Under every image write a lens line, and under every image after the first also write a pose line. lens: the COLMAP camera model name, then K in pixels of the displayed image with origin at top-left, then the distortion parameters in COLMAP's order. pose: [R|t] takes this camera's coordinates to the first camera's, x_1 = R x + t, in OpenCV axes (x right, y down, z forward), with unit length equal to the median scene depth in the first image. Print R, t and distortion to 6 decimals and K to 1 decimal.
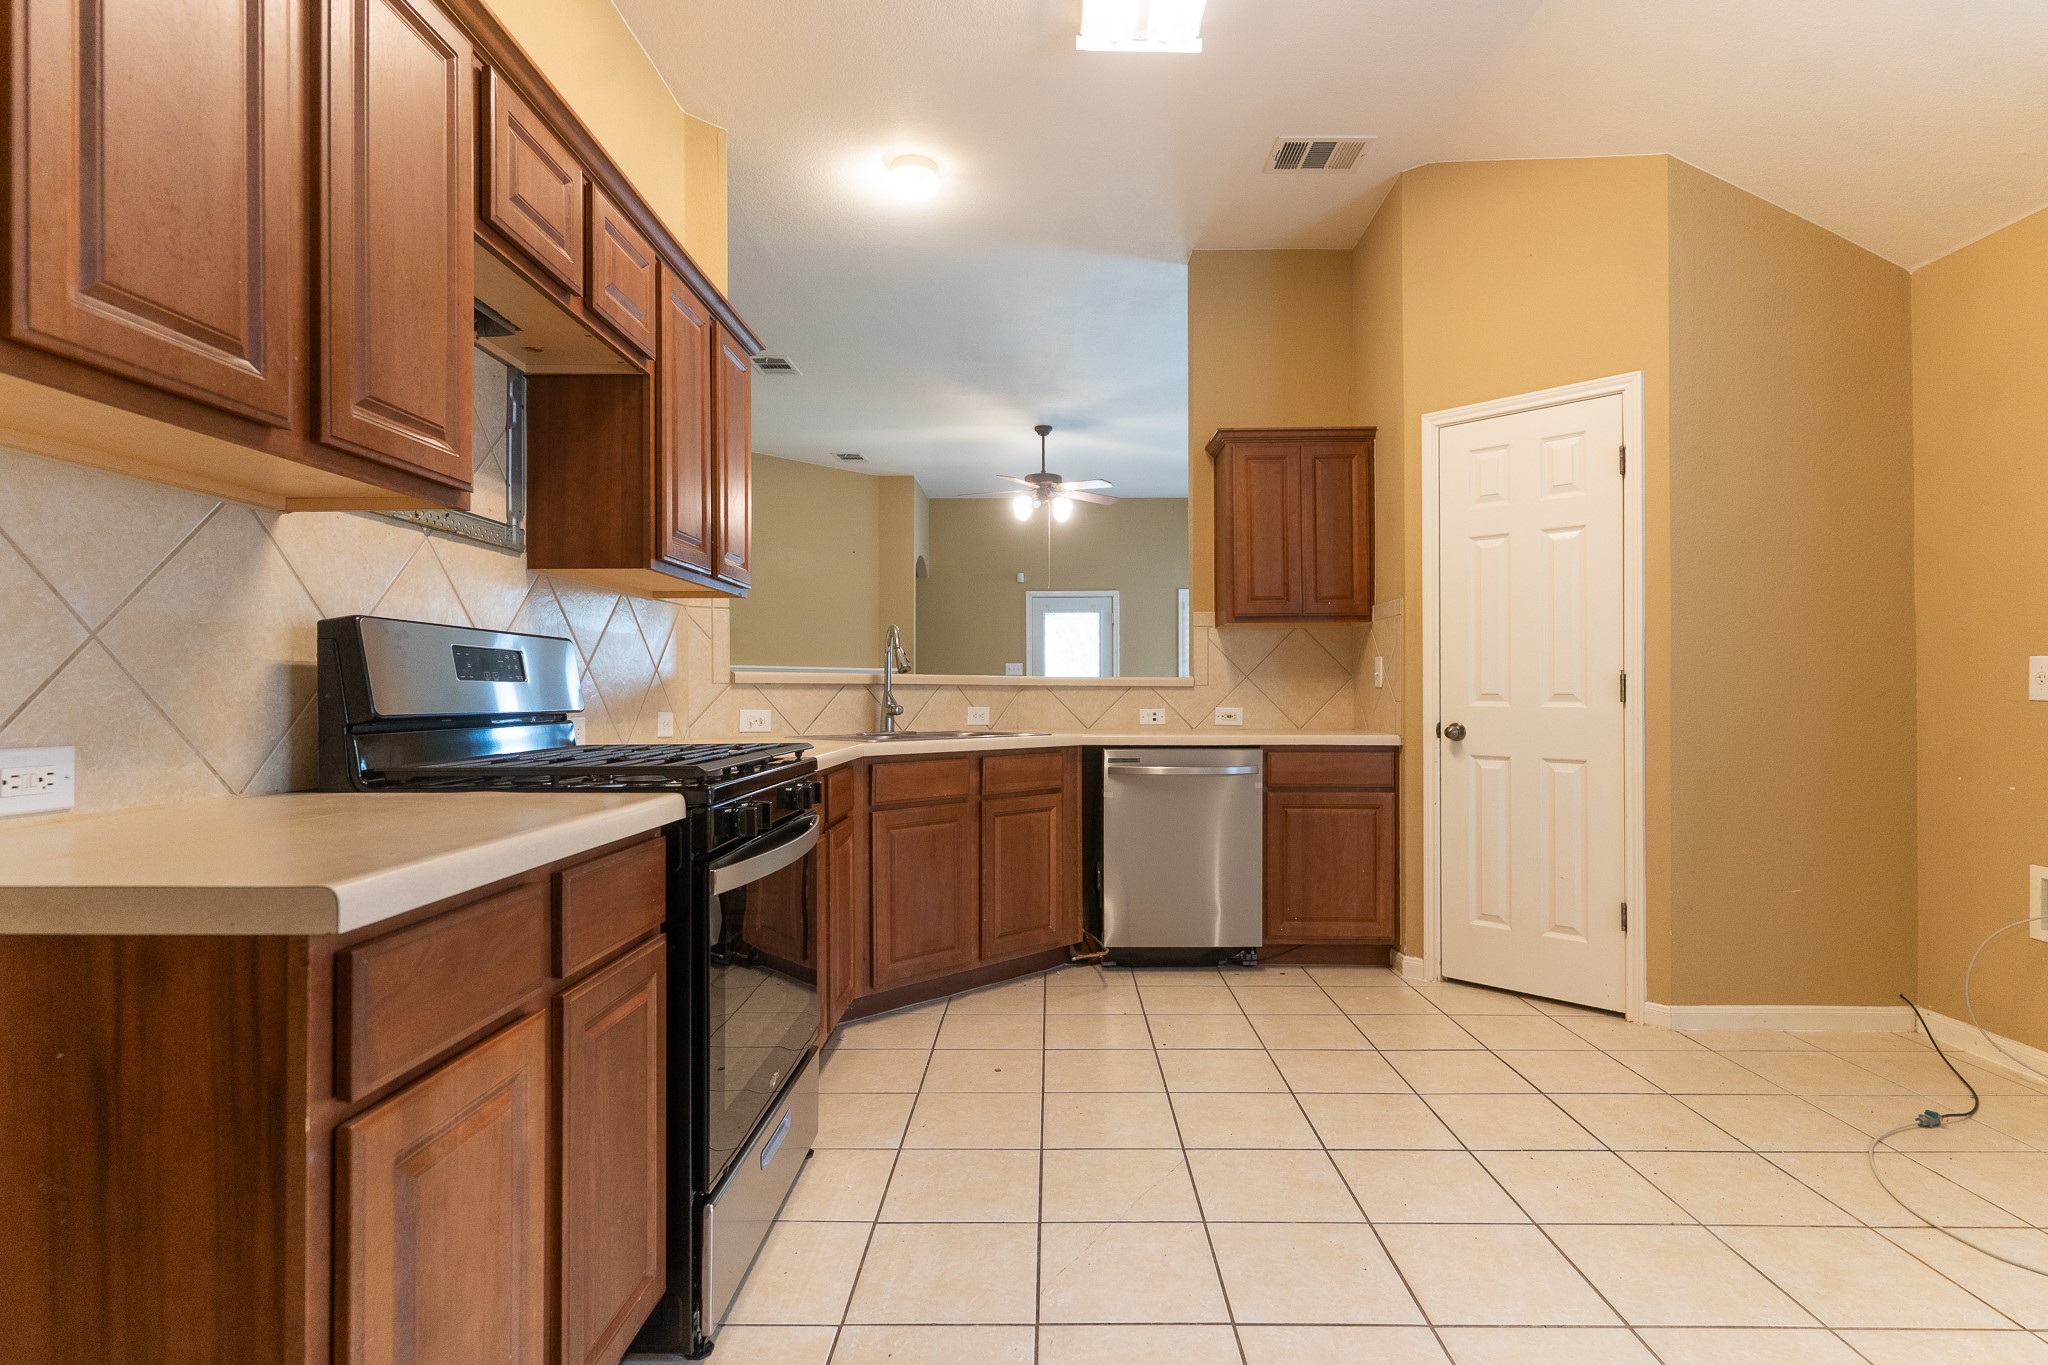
lens RADIAL K [[1026.7, 0, 1052.9], [0, 1026.7, 685.6], [0, 0, 1]] dist [0.003170, 0.000459]
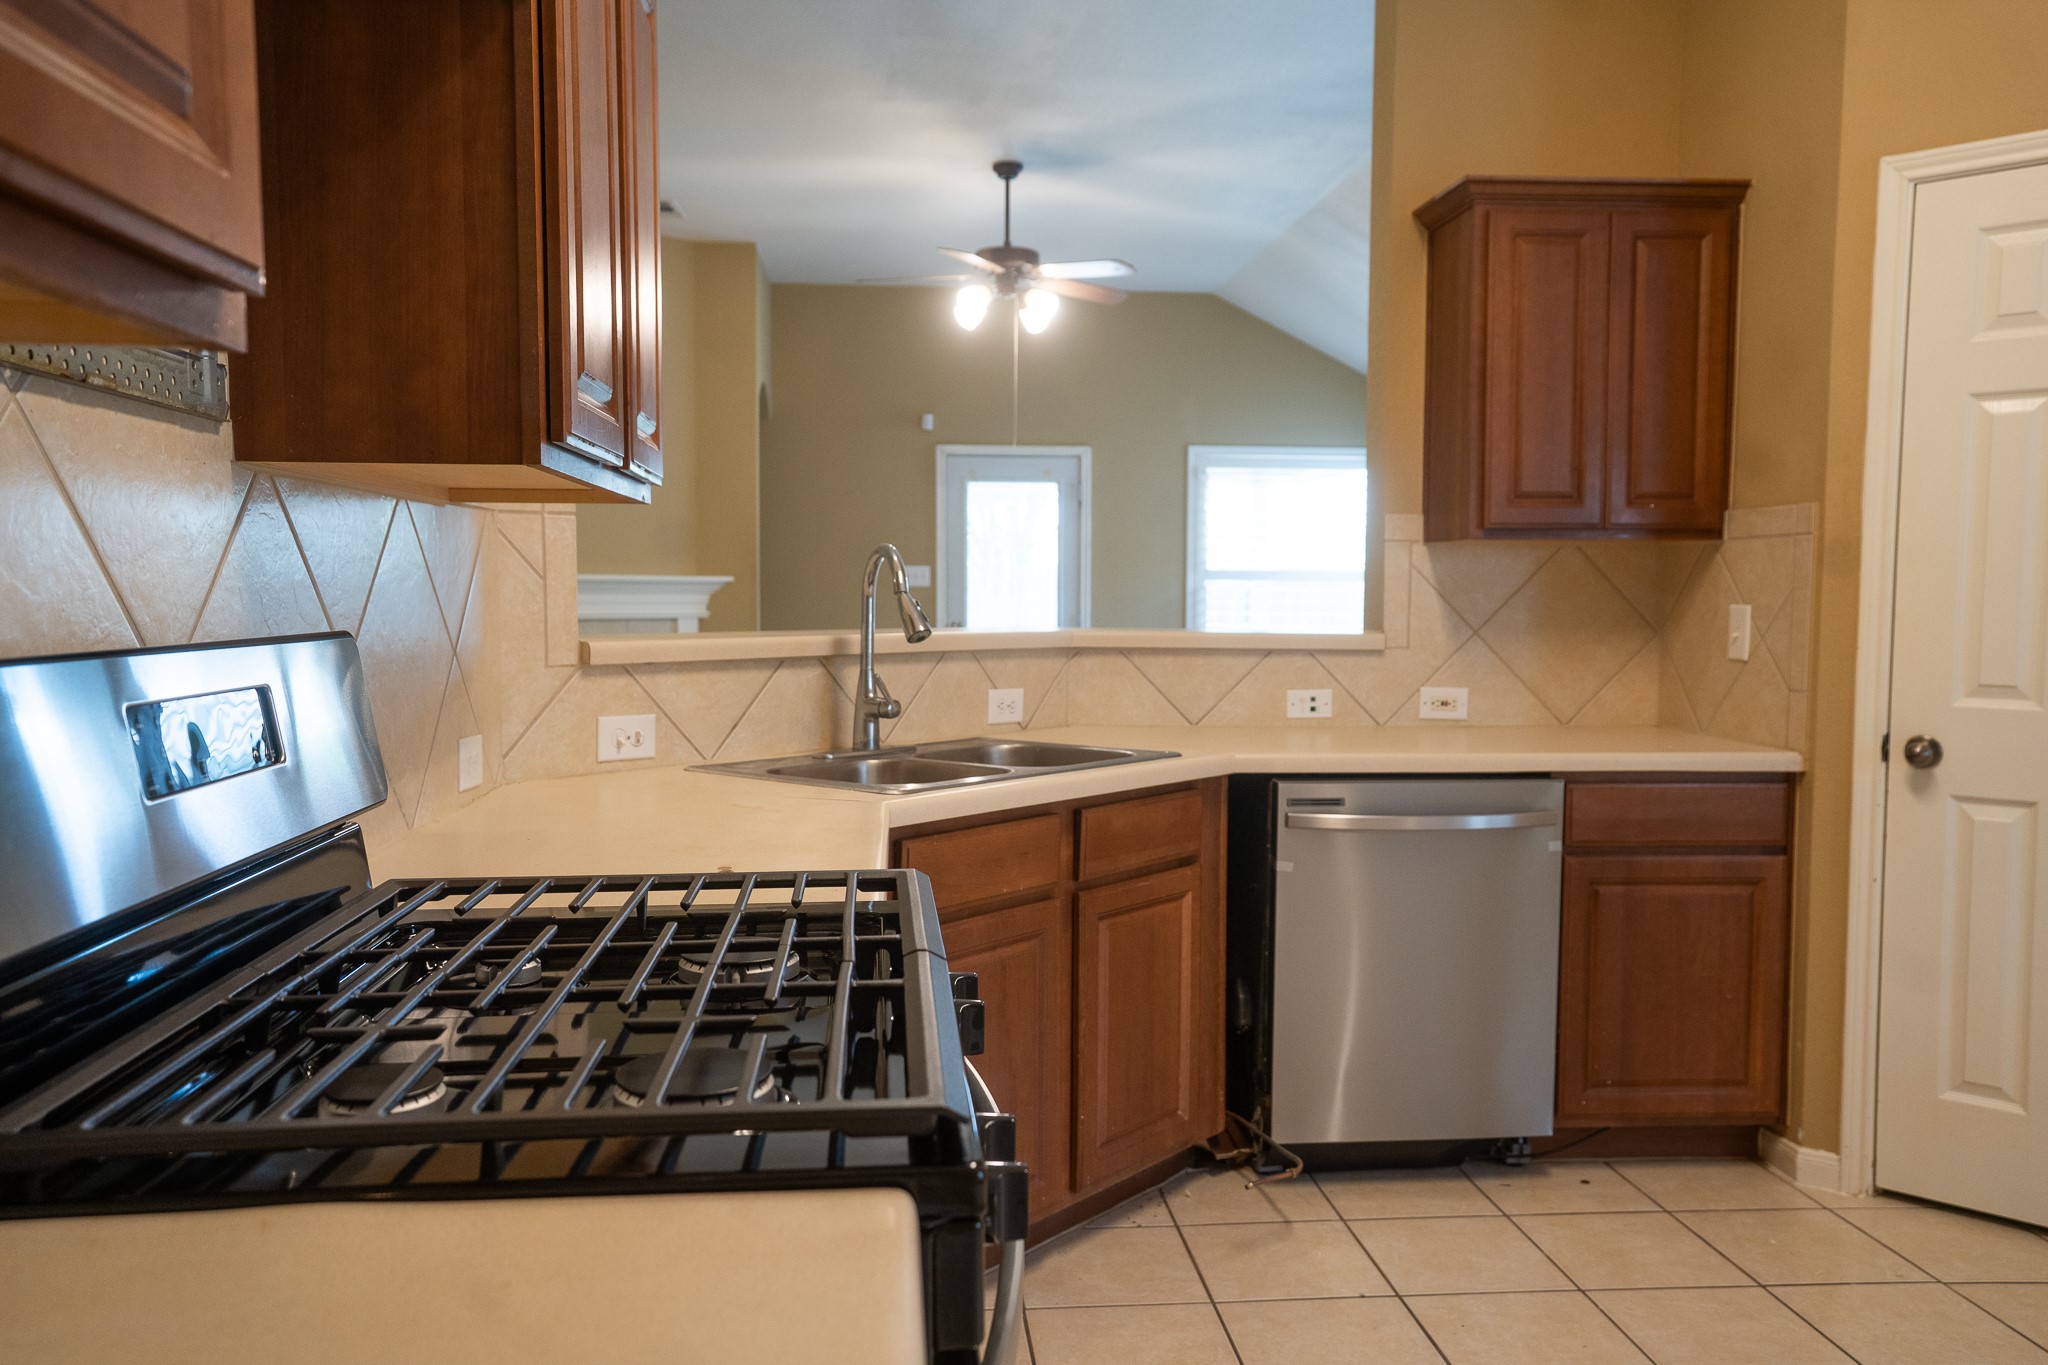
lens RADIAL K [[1564.5, 0, 1024.0], [0, 1564.5, 682.5], [0, 0, 1]] dist [-0.006232, 0.066597]
pose [[0.995056, 0.001071, 0.099305, -0.161543], [-0.008016, 0.997545, 0.069567, -0.044743], [-0.098987, -0.070020, 0.992622, 0.207728]]
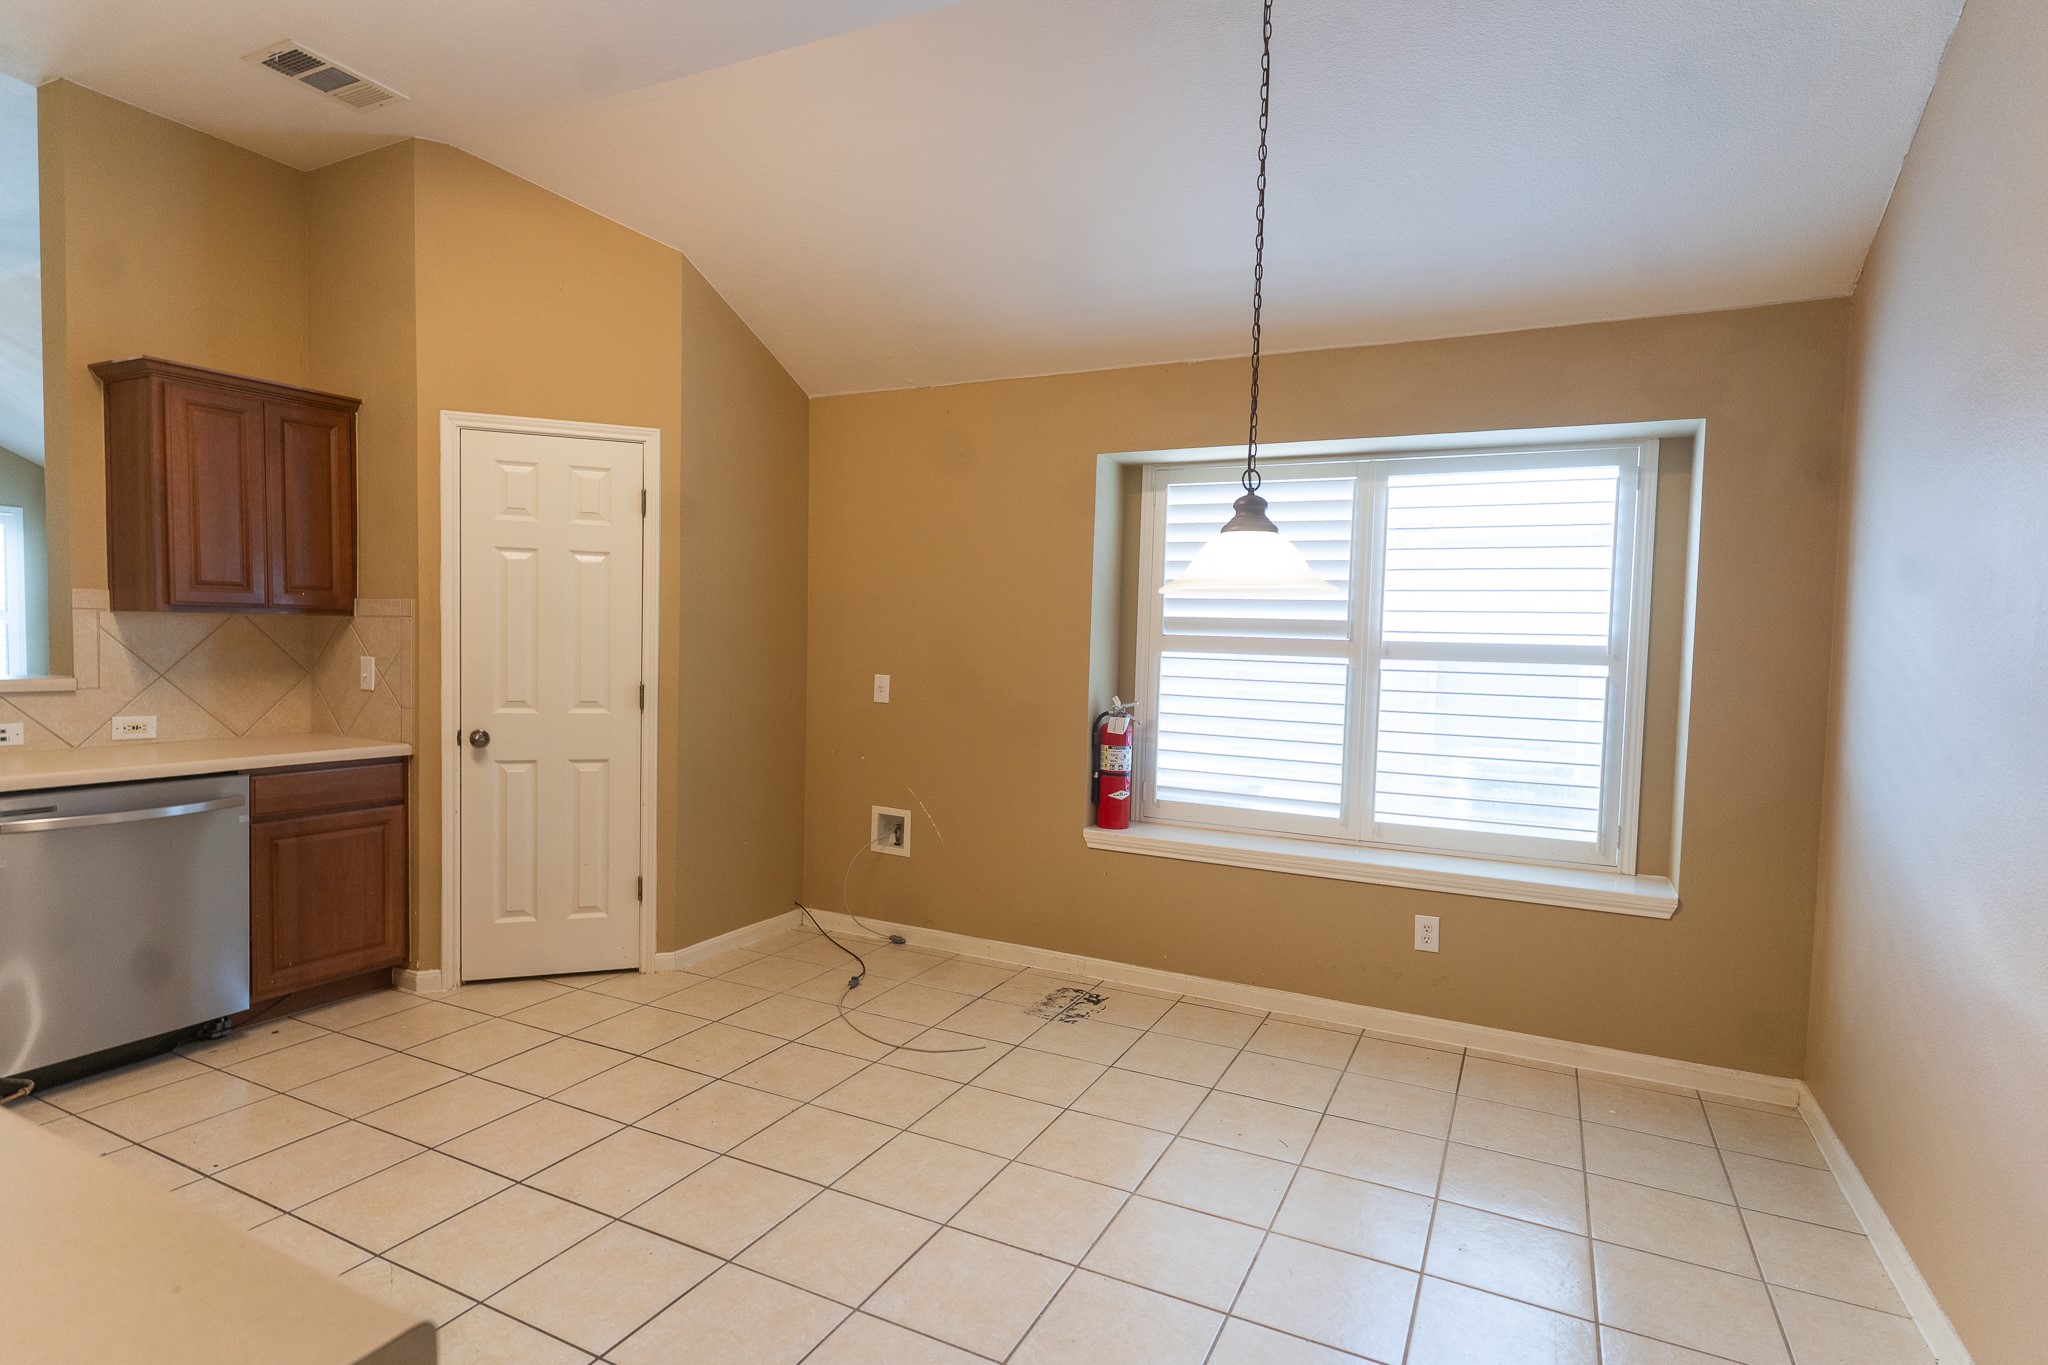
lens RADIAL K [[1026.7, 0, 1052.9], [0, 1026.7, 685.6], [0, 0, 1]] dist [0.003170, 0.000459]
pose [[0.427859, -0.030130, 0.903343, -0.265086], [-0.034612, 0.998165, 0.049686, -0.073413], [-0.903183, -0.052525, 0.426031, 0.061974]]
